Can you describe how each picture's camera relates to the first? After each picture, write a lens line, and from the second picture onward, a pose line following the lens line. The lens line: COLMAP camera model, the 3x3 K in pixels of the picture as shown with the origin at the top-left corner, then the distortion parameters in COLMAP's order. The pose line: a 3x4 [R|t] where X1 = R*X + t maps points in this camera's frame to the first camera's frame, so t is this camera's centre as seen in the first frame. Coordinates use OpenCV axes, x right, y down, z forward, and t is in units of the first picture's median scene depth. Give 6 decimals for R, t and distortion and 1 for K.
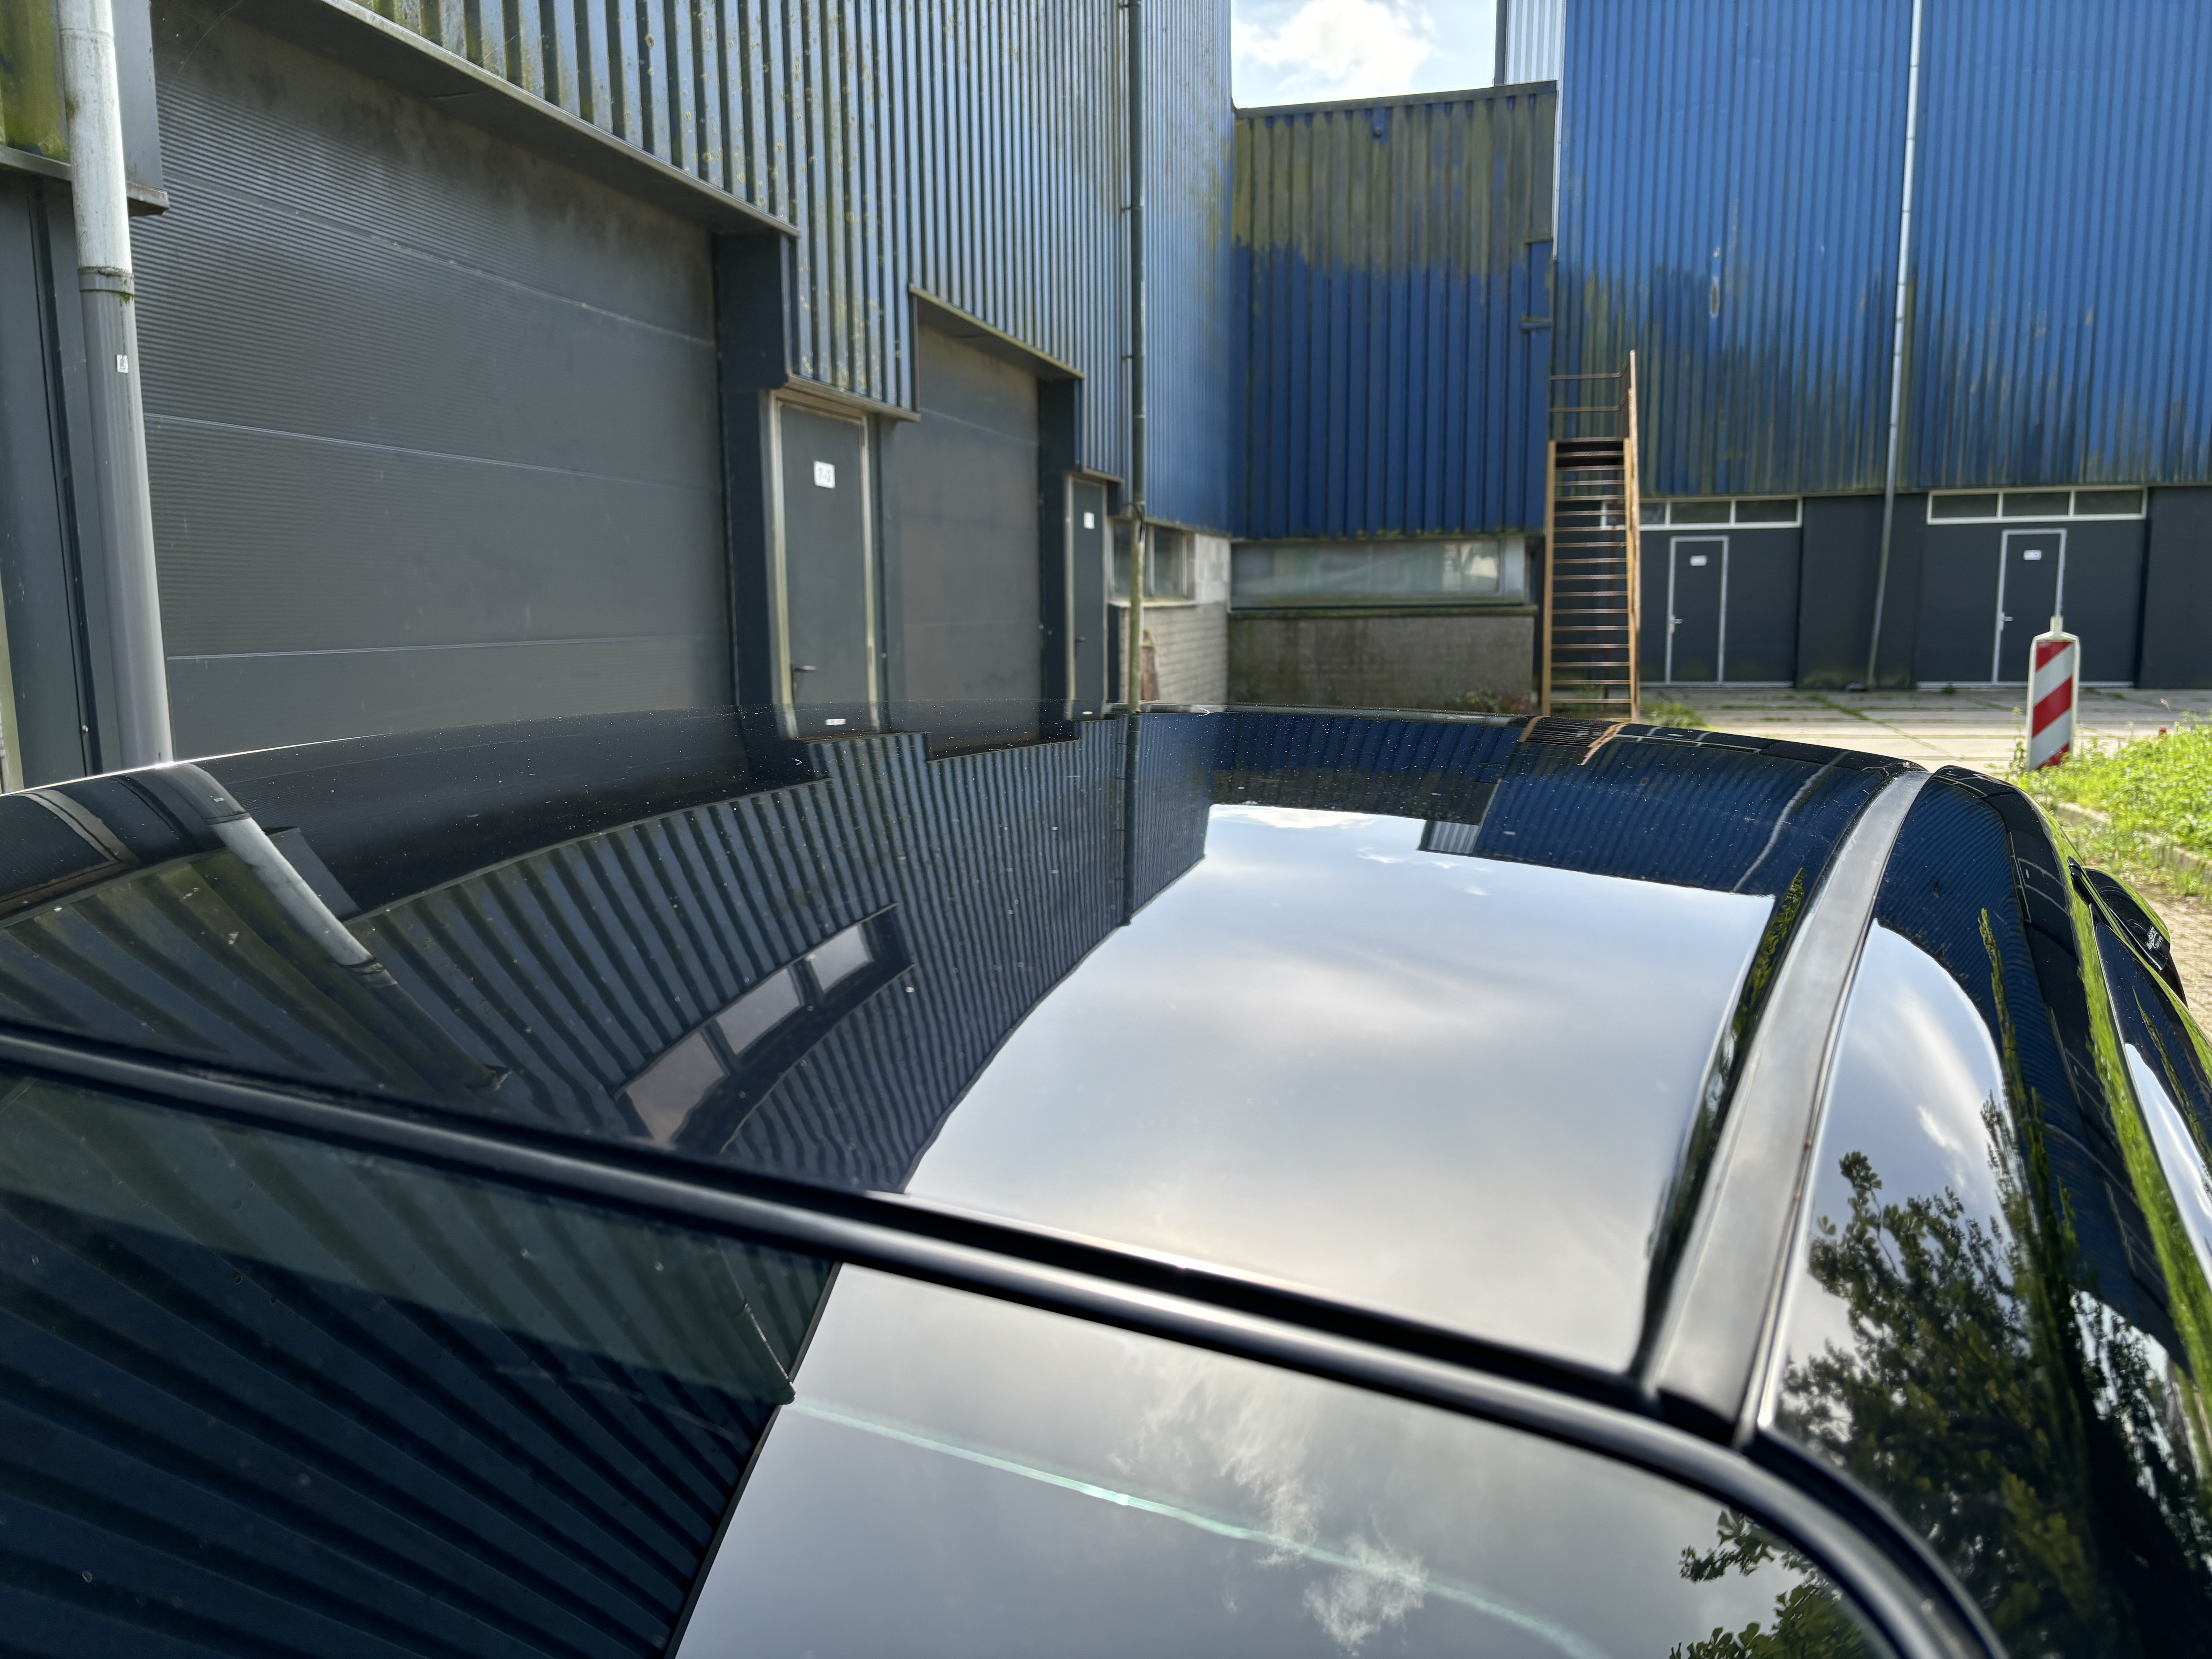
lens RADIAL K [[1693.2, 0, 1106.0], [0, 1693.2, 829.5], [0, 0, 1]] dist [0.072299, -0.055432]
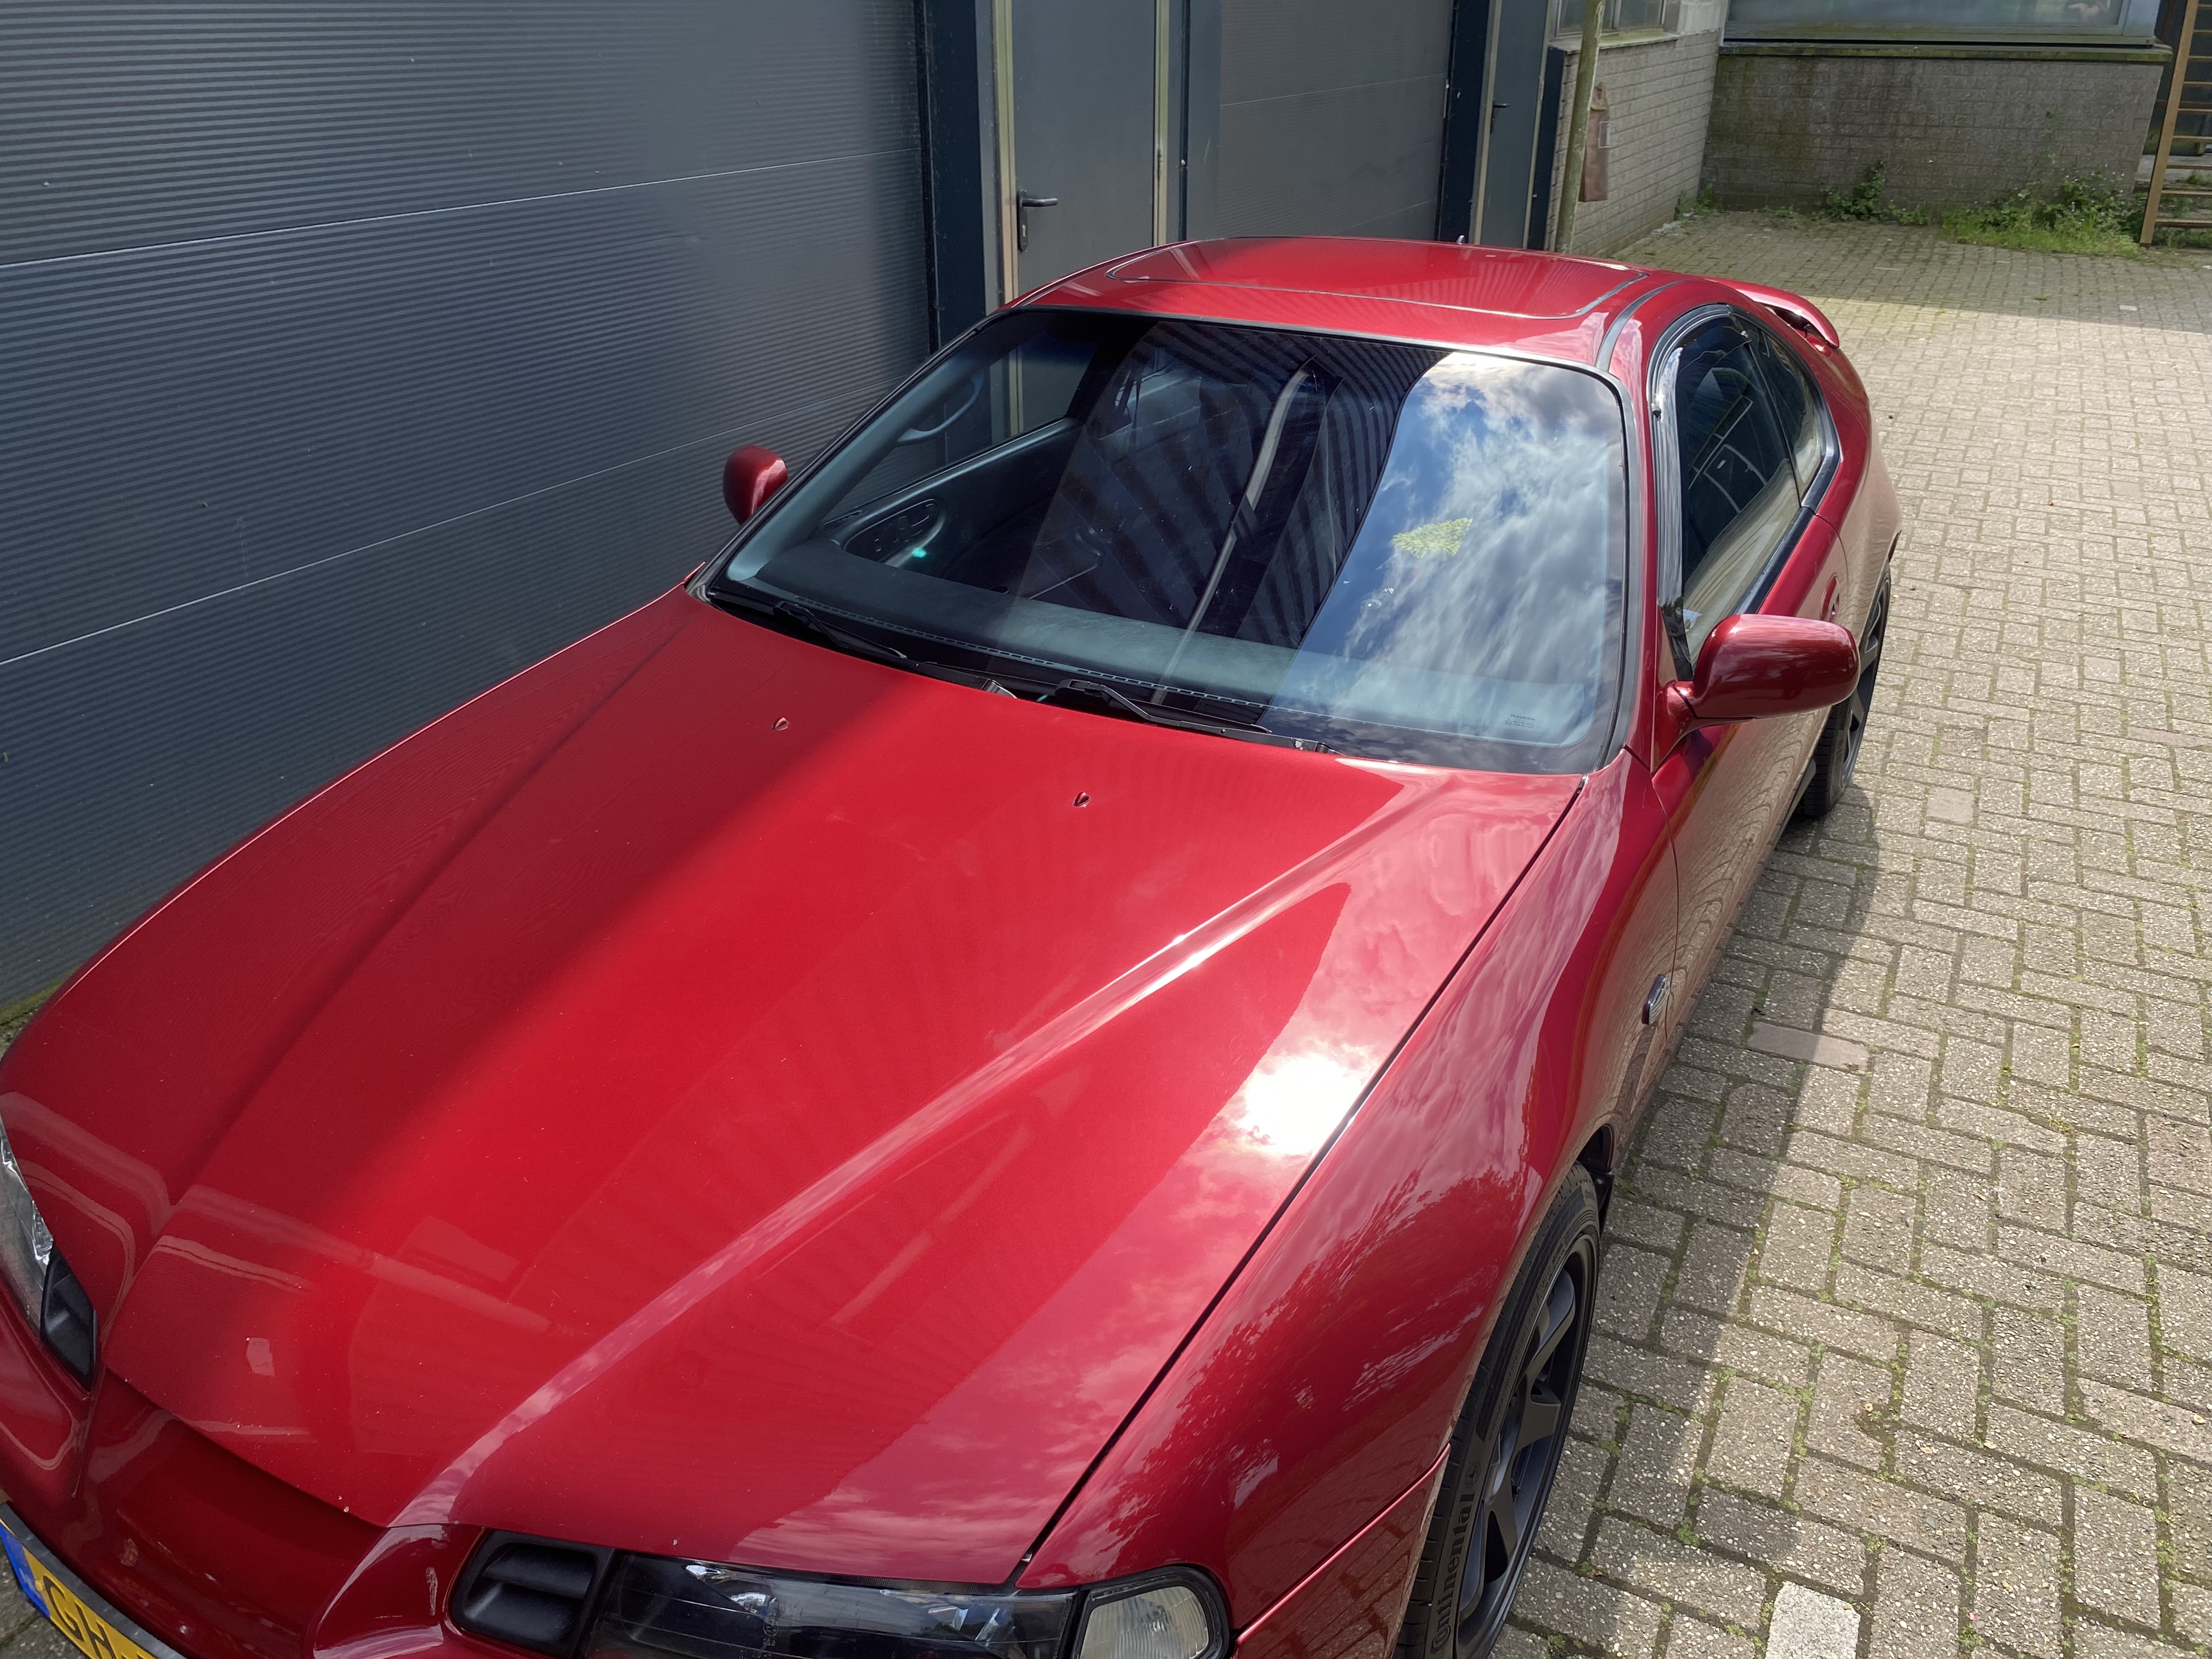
lens RADIAL K [[1703.2, 0, 1116.4], [0, 1703.2, 829.7], [0, 0, 1]] dist [0.001067, -0.008497]
pose [[0.972373, 0.115709, -0.202737, 0.005991], [-0.044414, 0.944343, 0.325951, -0.038176], [0.229169, -0.307942, 0.923392, 0.154500]]
